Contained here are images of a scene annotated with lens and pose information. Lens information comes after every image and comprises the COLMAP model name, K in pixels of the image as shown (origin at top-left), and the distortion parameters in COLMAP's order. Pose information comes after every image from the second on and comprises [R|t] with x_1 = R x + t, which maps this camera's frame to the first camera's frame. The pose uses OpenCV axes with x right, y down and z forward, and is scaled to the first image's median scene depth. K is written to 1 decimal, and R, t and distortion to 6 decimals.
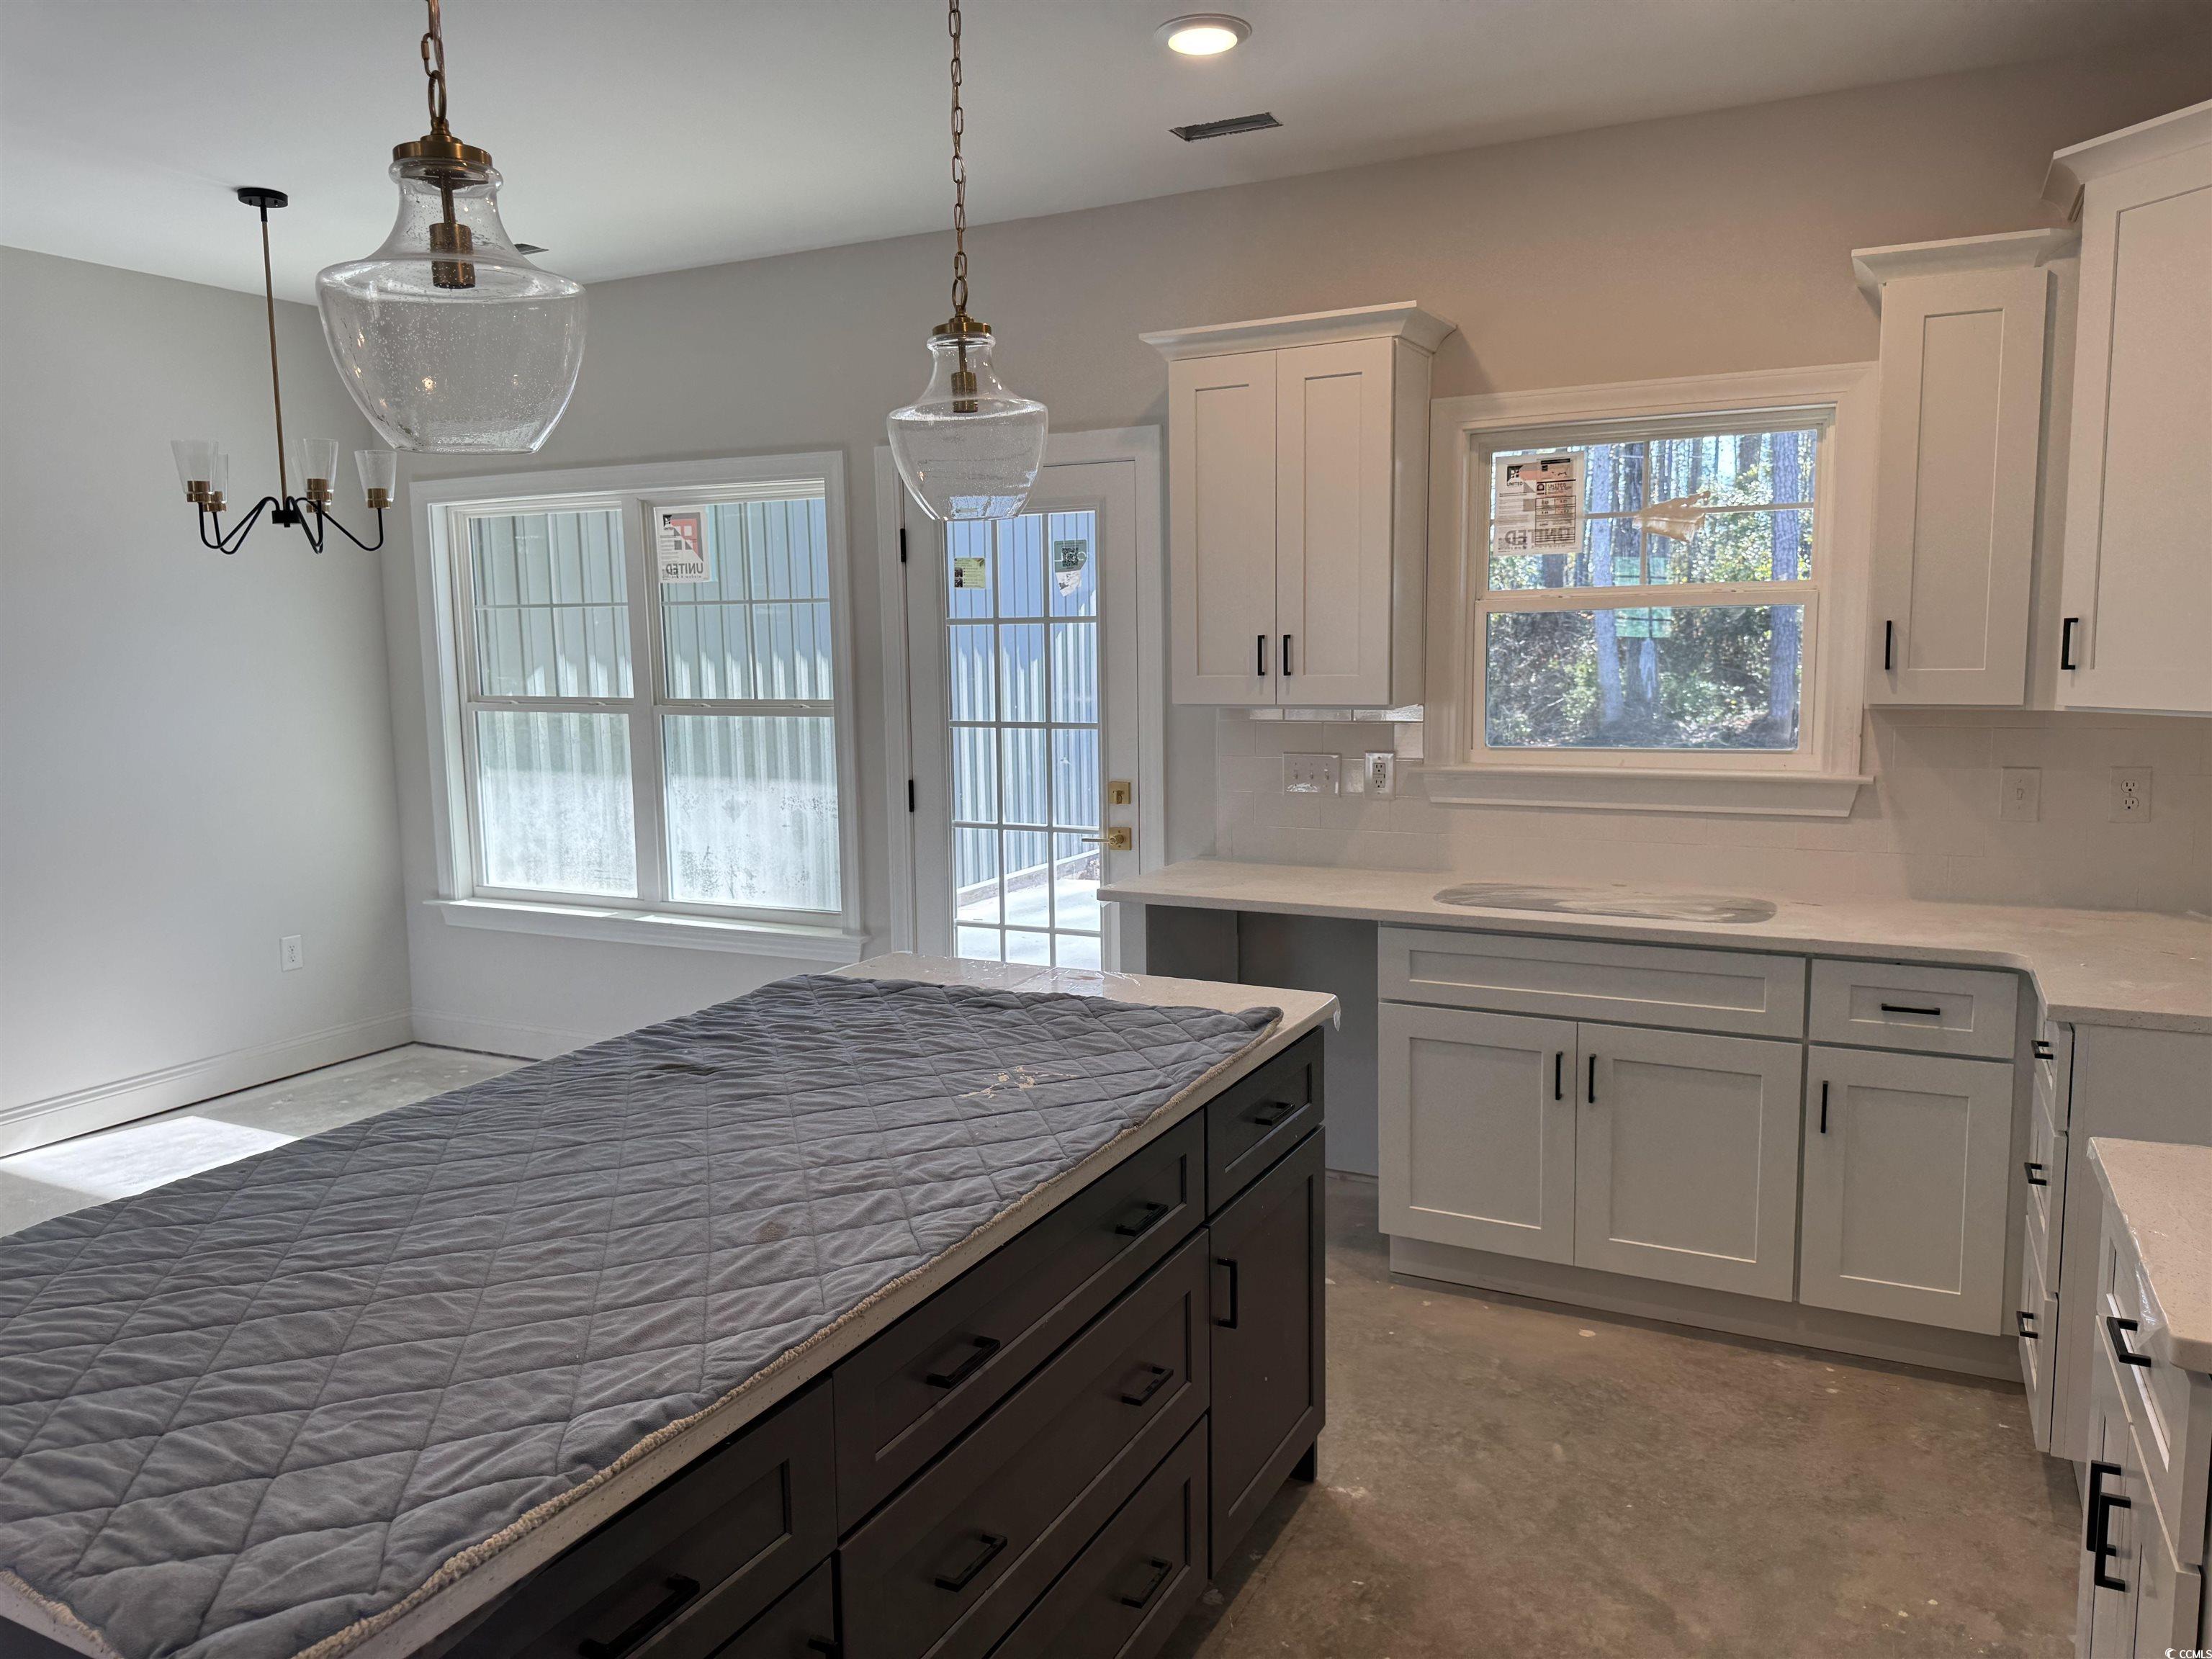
lens RADIAL K [[1562.2, 0, 1110.8], [0, 1562.2, 833.0], [0, 0, 1]] dist [0.105499, -0.109444]
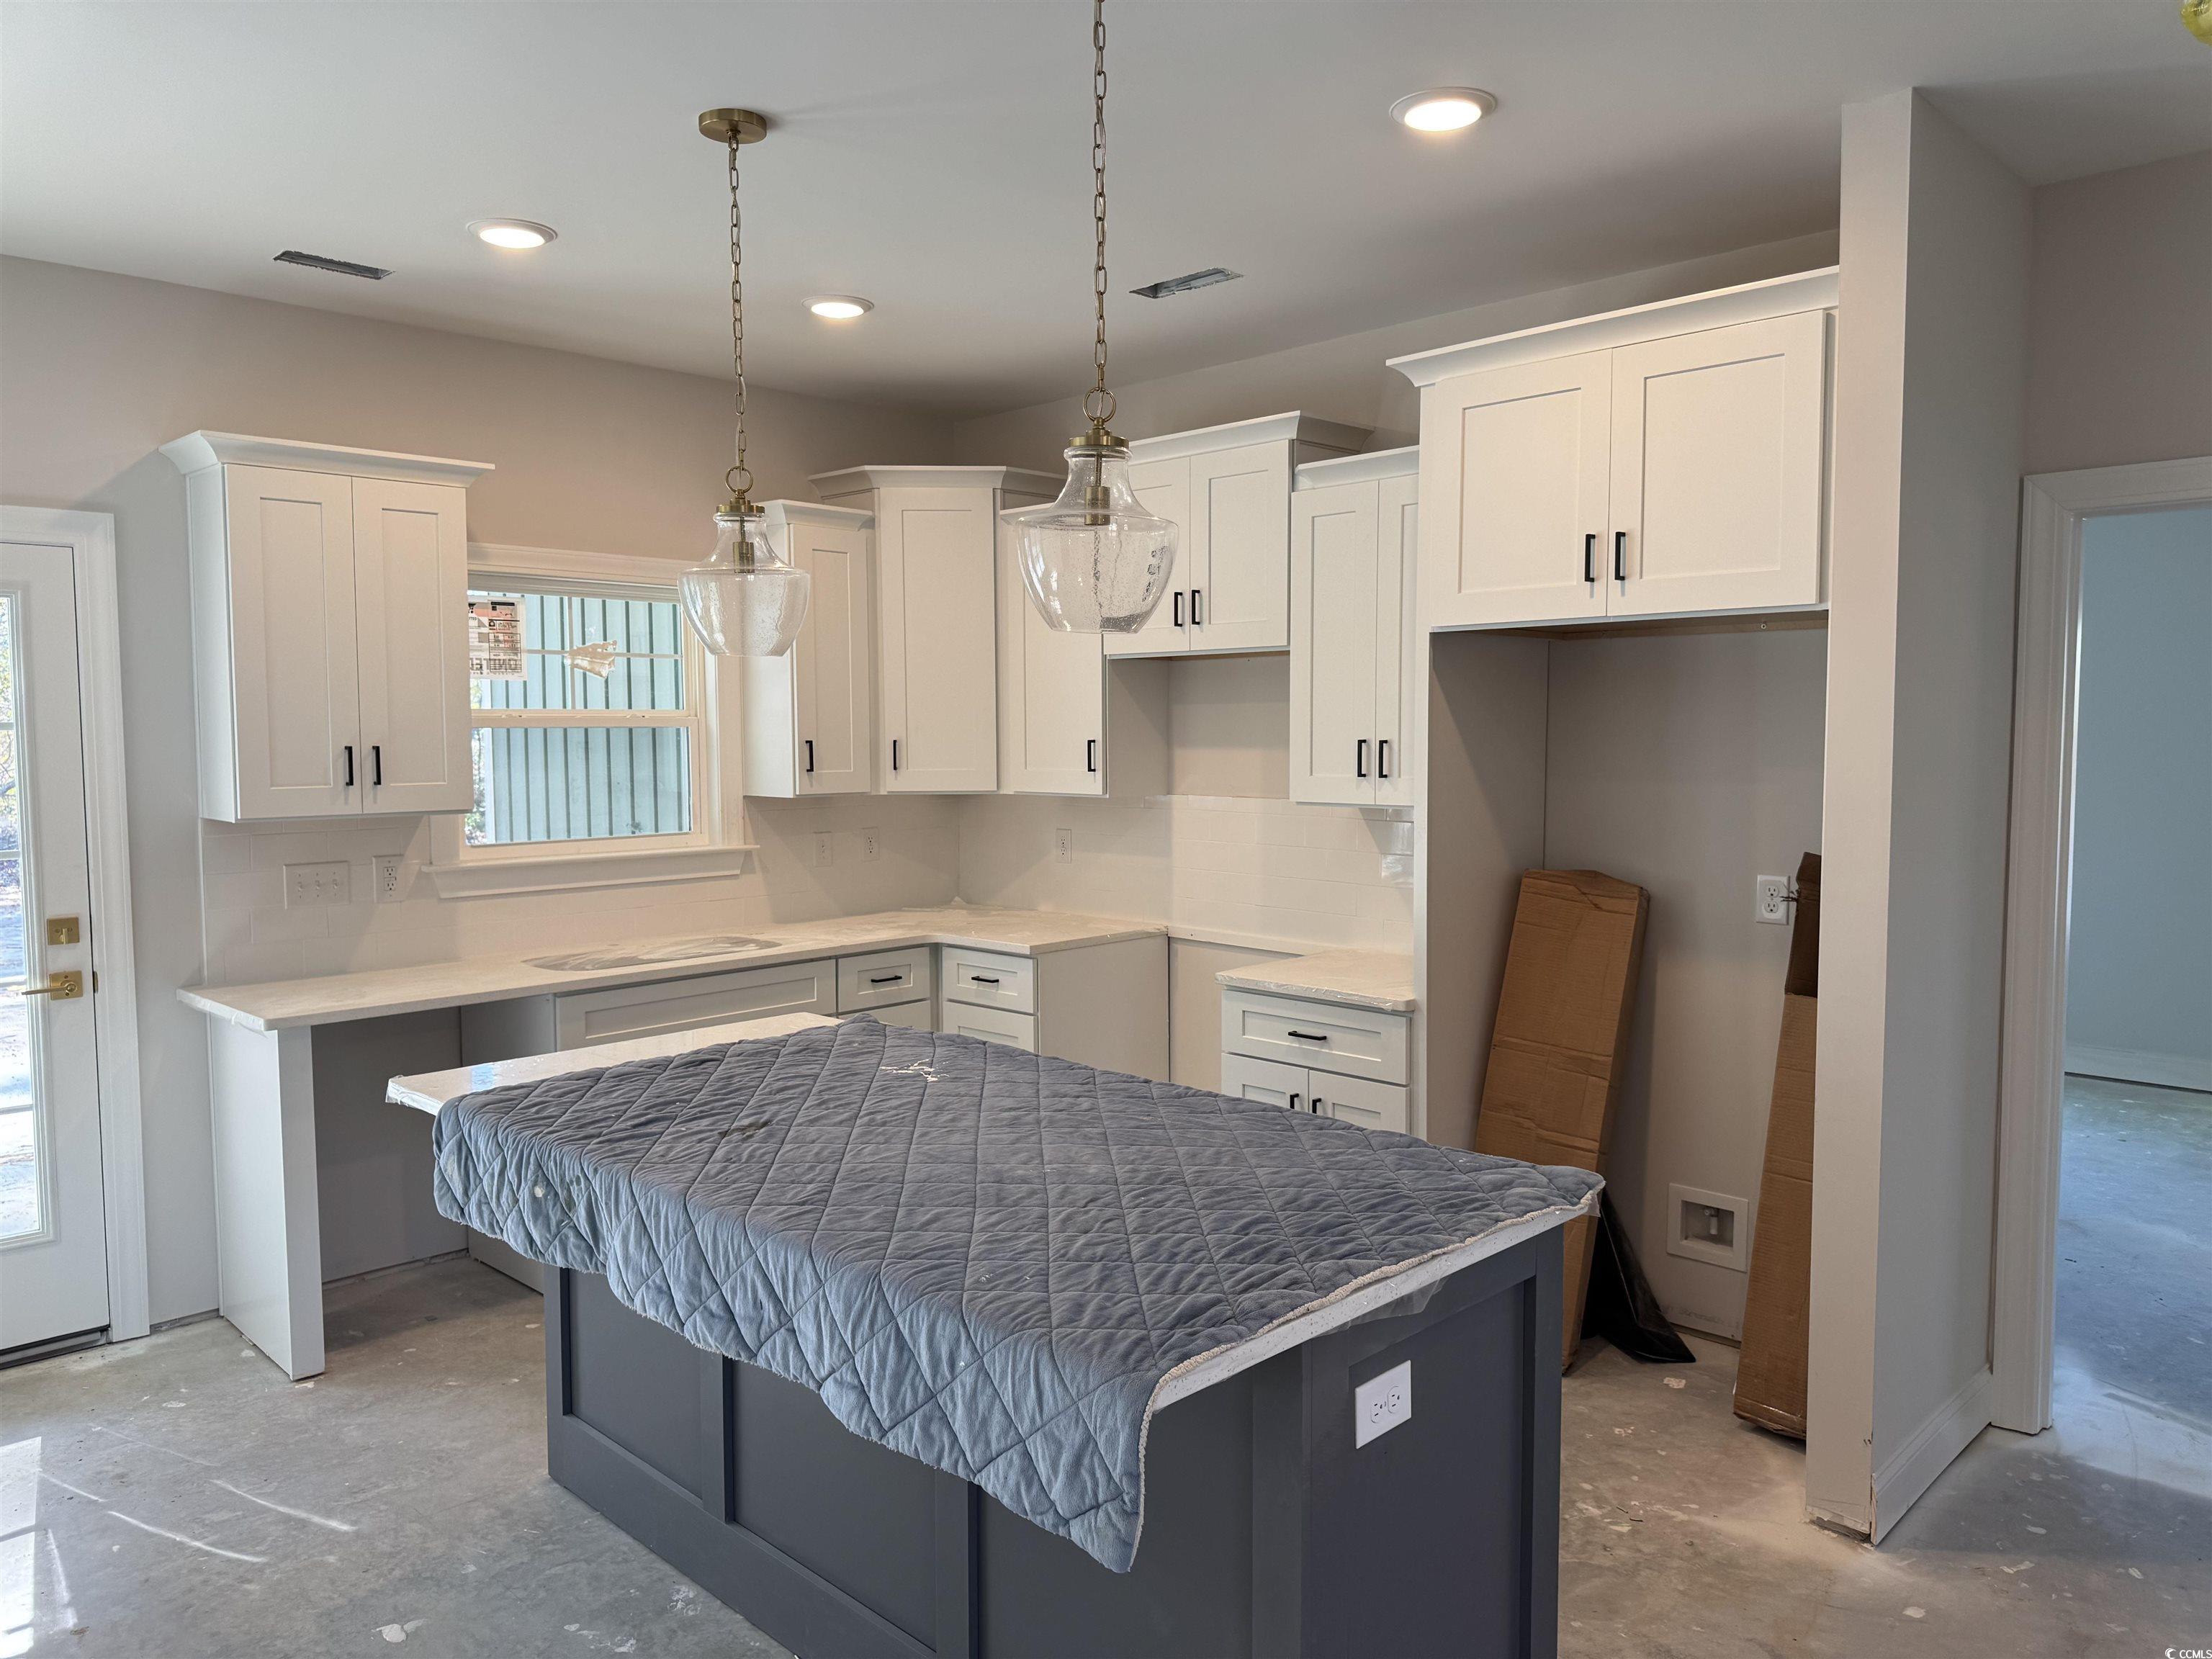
lens RADIAL K [[1562.2, 0, 1110.8], [0, 1562.2, 833.0], [0, 0, 1]] dist [0.105499, -0.109444]
pose [[0.300508, -0.053565, 0.952274, -0.749350], [0.119042, 0.992721, 0.018275, -0.031127], [-0.946321, 0.107869, 0.304697, 0.224980]]
